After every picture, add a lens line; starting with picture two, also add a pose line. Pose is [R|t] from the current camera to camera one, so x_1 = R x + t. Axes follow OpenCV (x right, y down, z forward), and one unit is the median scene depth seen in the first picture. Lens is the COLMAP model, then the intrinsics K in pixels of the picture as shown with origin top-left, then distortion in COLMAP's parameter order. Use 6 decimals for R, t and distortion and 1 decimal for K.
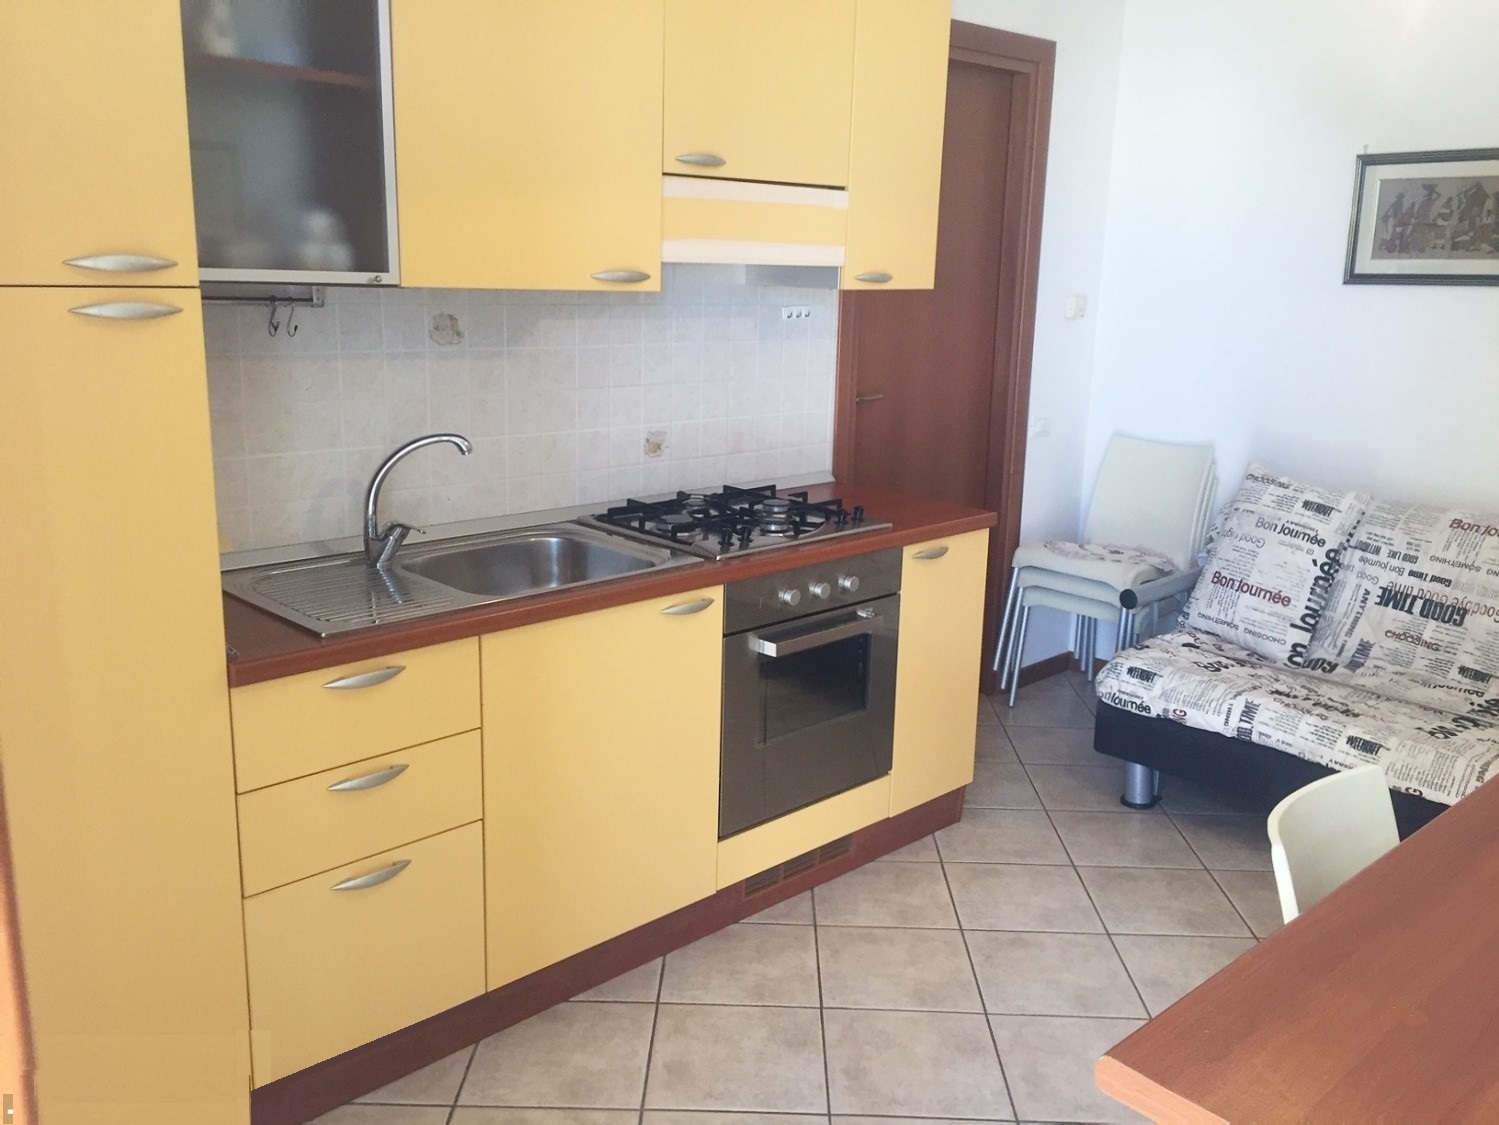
lens RADIAL K [[1302.7, 0, 755.1], [0, 1302.7, 560.5], [0, 0, 1]] dist [0.057155, -0.062739]
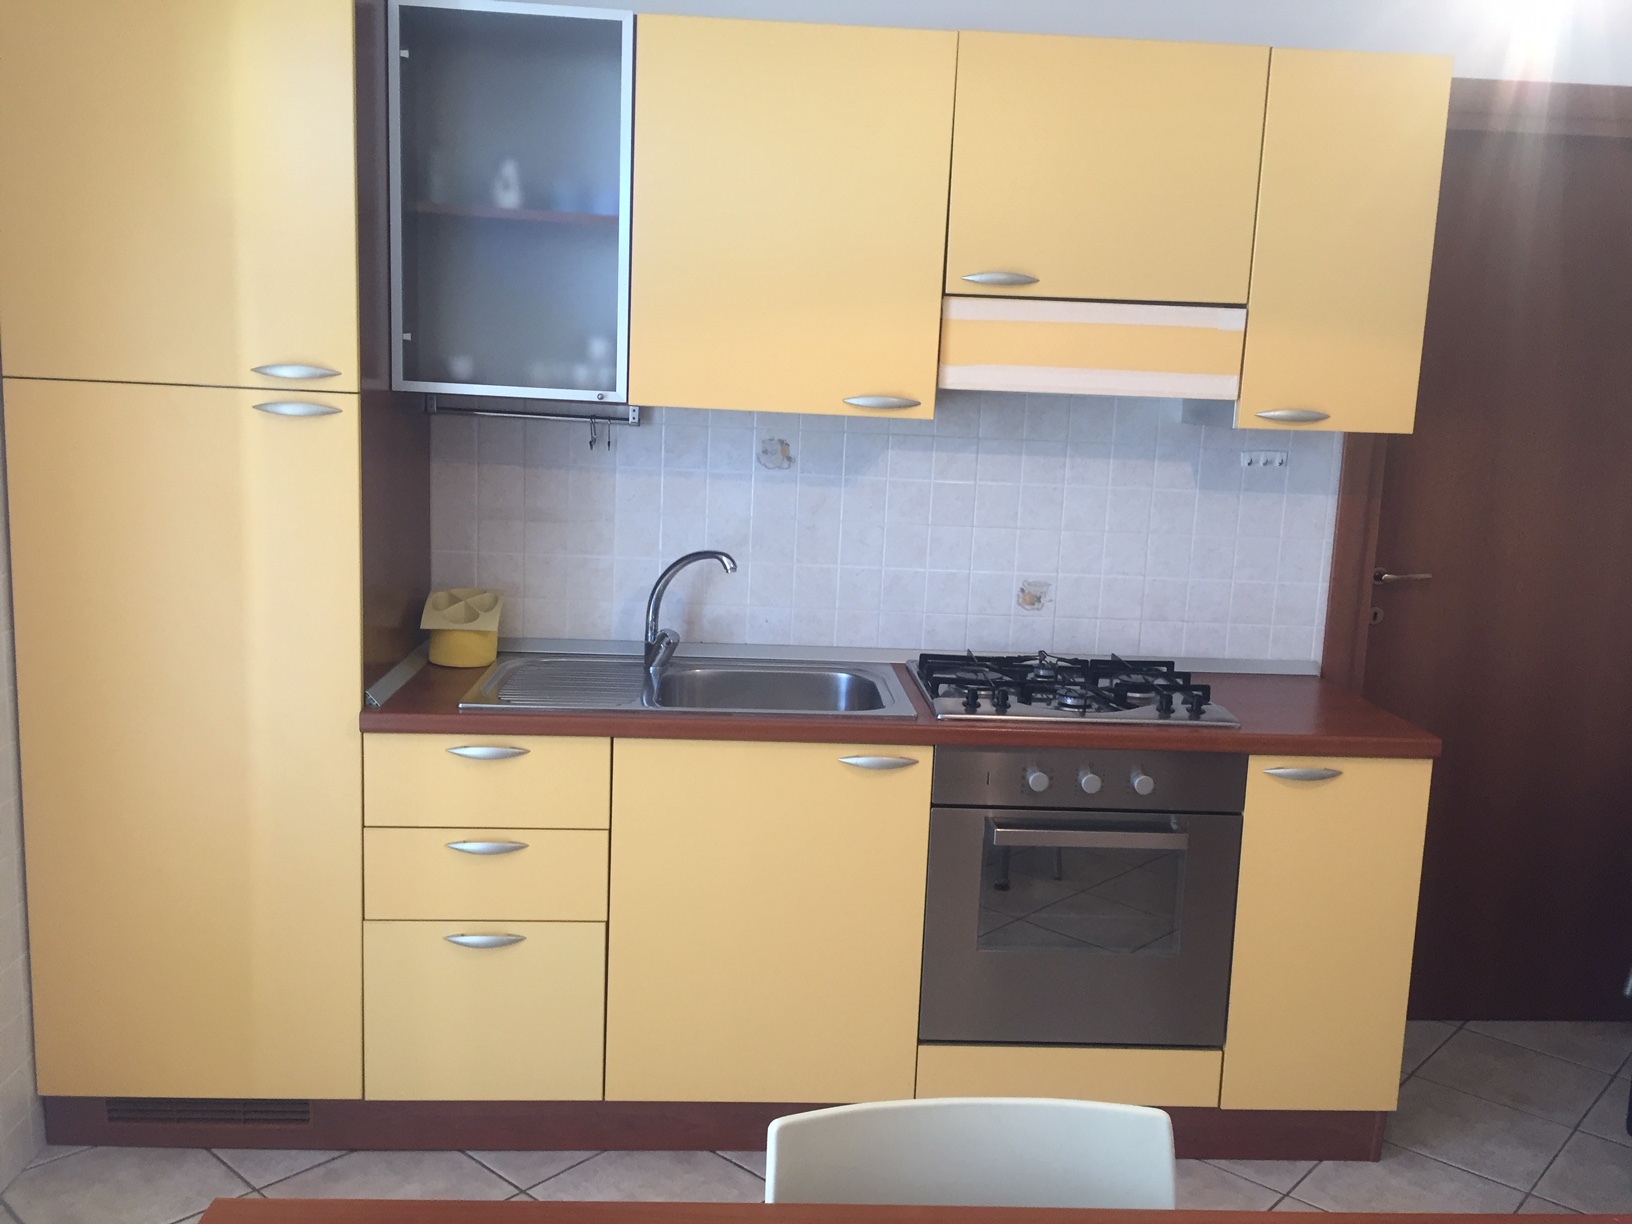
lens RADIAL K [[1418.2, 0, 807.1], [0, 1418.2, 606.9], [0, 0, 1]] dist [0.057155, -0.062739]
pose [[0.753096, 0.106481, -0.649236, 0.409748], [-0.169074, 0.984997, -0.034573, -0.020879], [0.635814, 0.135806, 0.759801, 0.157690]]
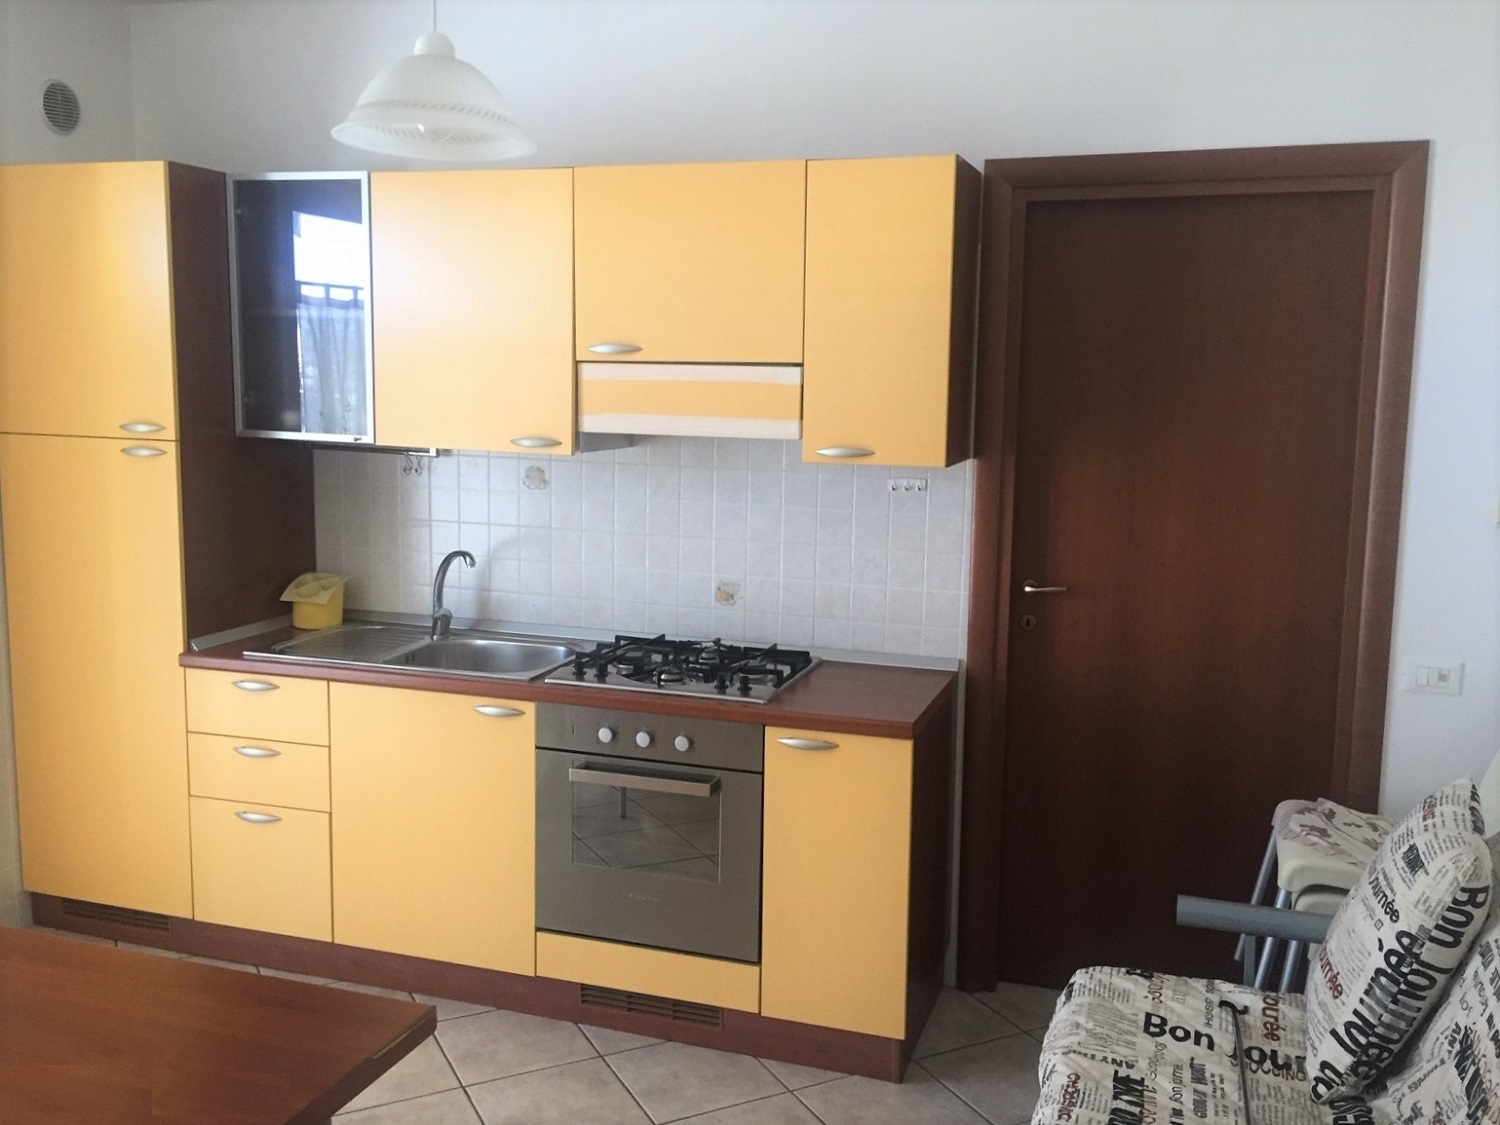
lens RADIAL K [[1303.5, 0, 745.1], [0, 1303.5, 557.8], [0, 0, 1]] dist [0.057155, -0.062739]
pose [[0.469541, 0.105504, -0.876585, 0.839579], [-0.206569, 0.978406, 0.007111, -0.121646], [0.858406, 0.177736, 0.481195, 0.447801]]
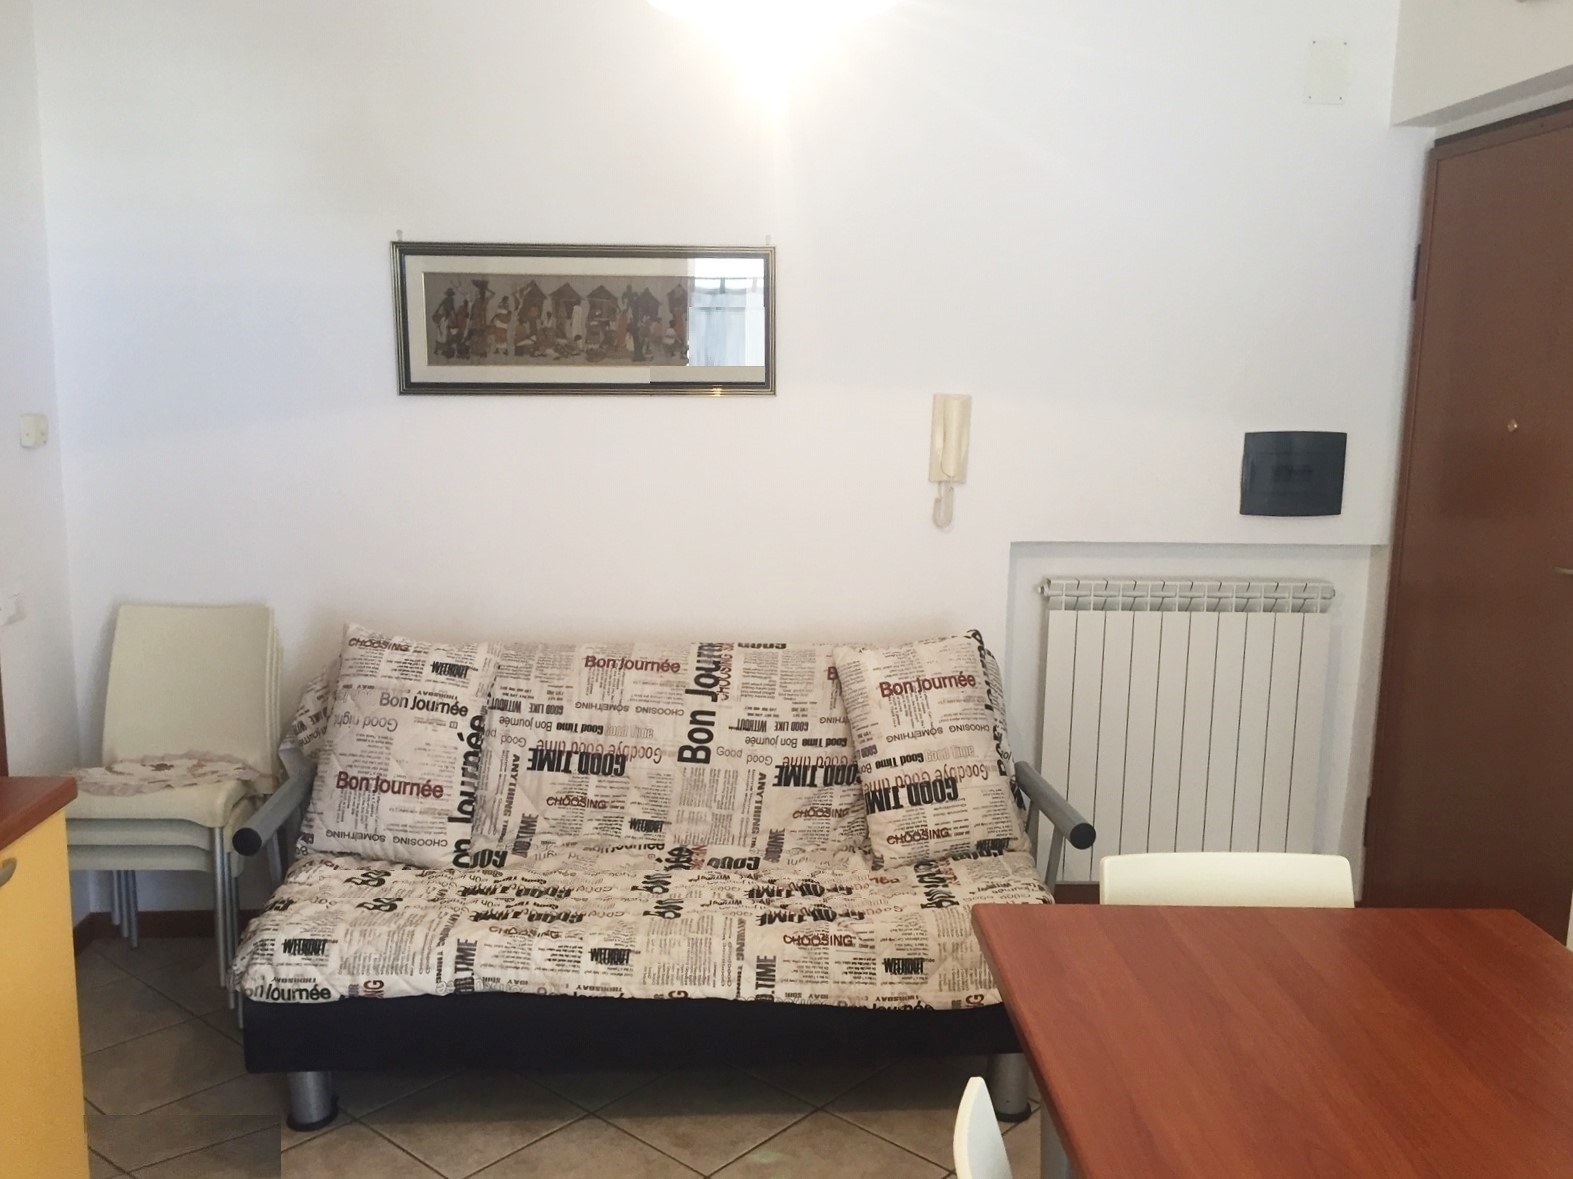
lens RADIAL K [[1367.0, 0, 782.7], [0, 1367.0, 599.6], [0, 0, 1]] dist [0.057155, -0.062739]
pose [[0.653361, -0.135924, 0.744745, -0.066546], [0.170633, 0.984876, 0.030055, -0.076879], [-0.737566, 0.107442, 0.666672, 0.292751]]
